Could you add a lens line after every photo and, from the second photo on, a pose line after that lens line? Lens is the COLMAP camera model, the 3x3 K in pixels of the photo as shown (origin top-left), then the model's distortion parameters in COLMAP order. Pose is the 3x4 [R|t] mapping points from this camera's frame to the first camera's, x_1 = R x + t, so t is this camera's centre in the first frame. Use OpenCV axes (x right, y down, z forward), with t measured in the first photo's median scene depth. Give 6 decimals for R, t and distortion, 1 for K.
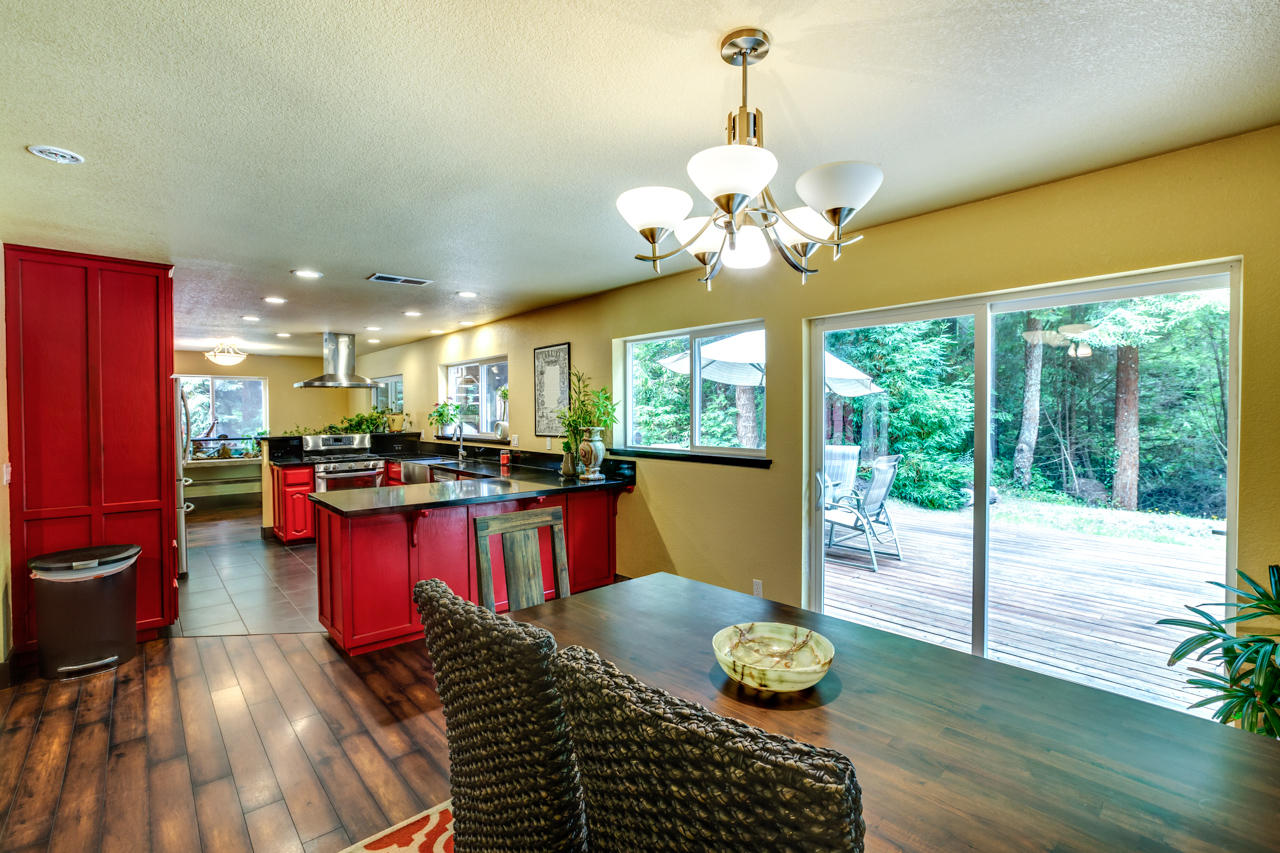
lens RADIAL K [[583.1, 0, 639.7], [0, 583.1, 425.9], [0, 0, 1]] dist [-0.012953, 0.003325]
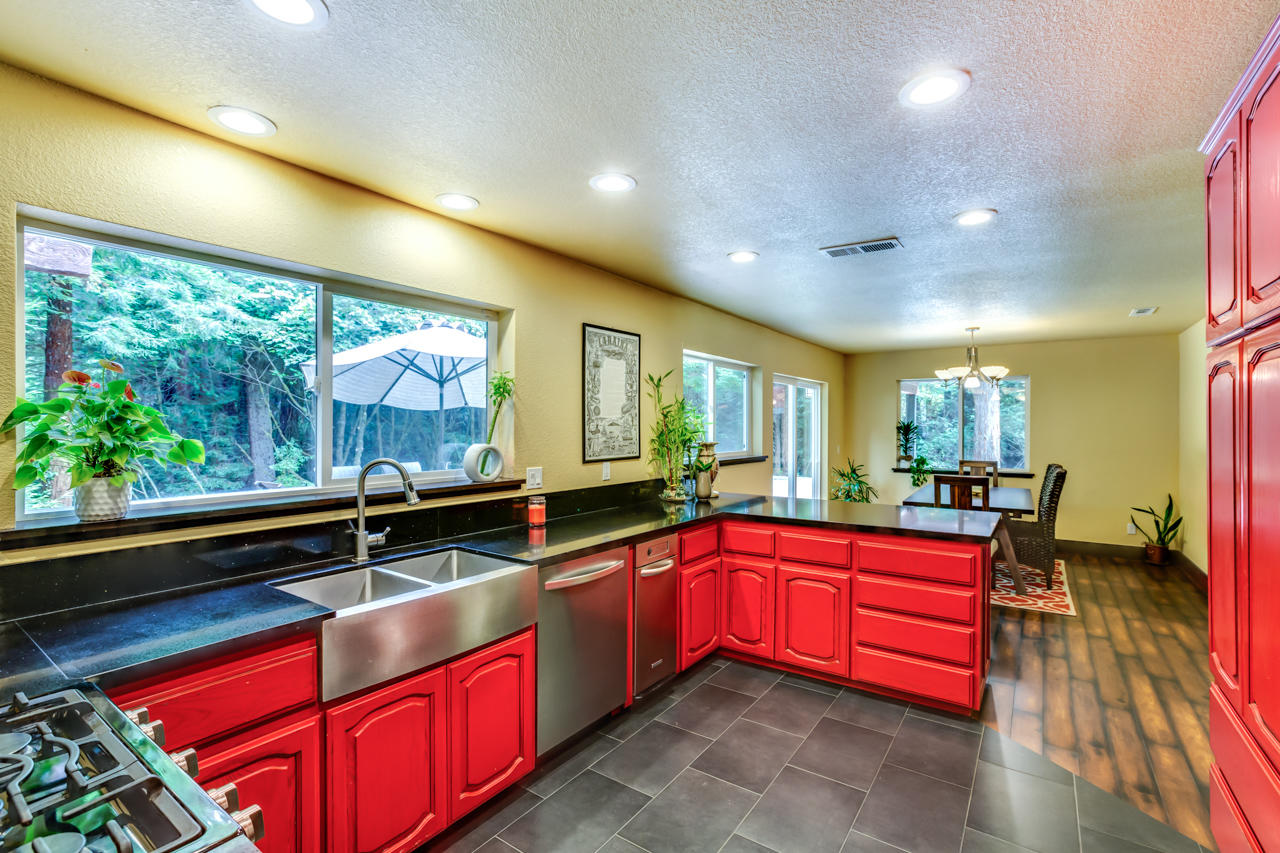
lens RADIAL K [[583.1, 0, 636.6], [0, 583.1, 428.8], [0, 0, 1]] dist [-0.012953, 0.003325]
pose [[-0.242393, 0.003186, 0.970173, -0.661413], [0.025649, 0.999666, 0.003126, -0.016142], [-0.969839, 0.025642, -0.242394, 0.907325]]
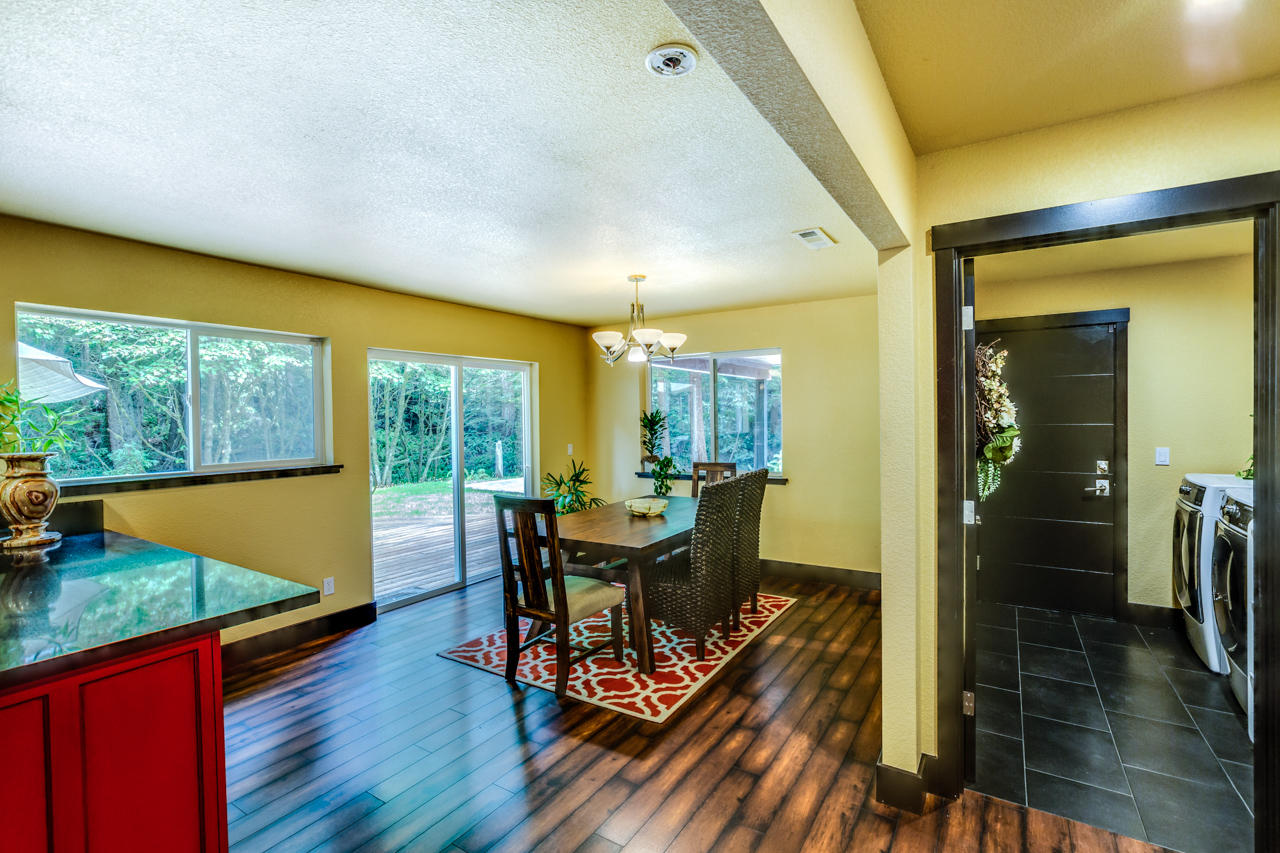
lens RADIAL K [[583.1, 0, 642.6], [0, 583.1, 428.7], [0, 0, 1]] dist [-0.012953, 0.003325]
pose [[-0.277514, -0.003773, 0.960714, -0.533740], [0.042470, 0.998967, 0.016191, -0.002779], [-0.959782, 0.045295, -0.277067, 0.396802]]
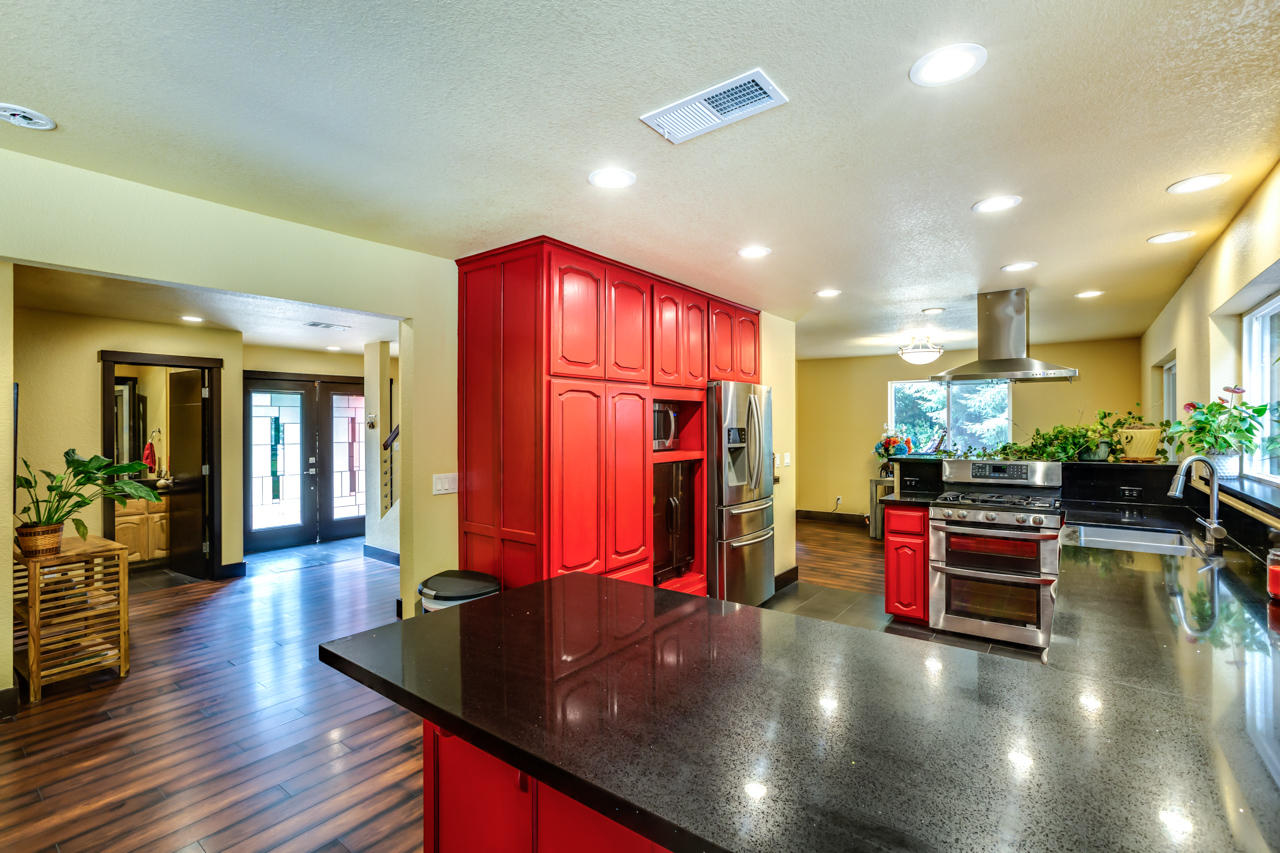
lens RADIAL K [[583.1, 0, 641.3], [0, 583.1, 423.2], [0, 0, 1]] dist [-0.012953, 0.003325]
pose [[0.206992, 0.007493, -0.978314, -0.014932], [-0.027880, 0.999610, 0.001757, -0.013898], [0.977945, 0.026911, 0.207120, 0.537058]]
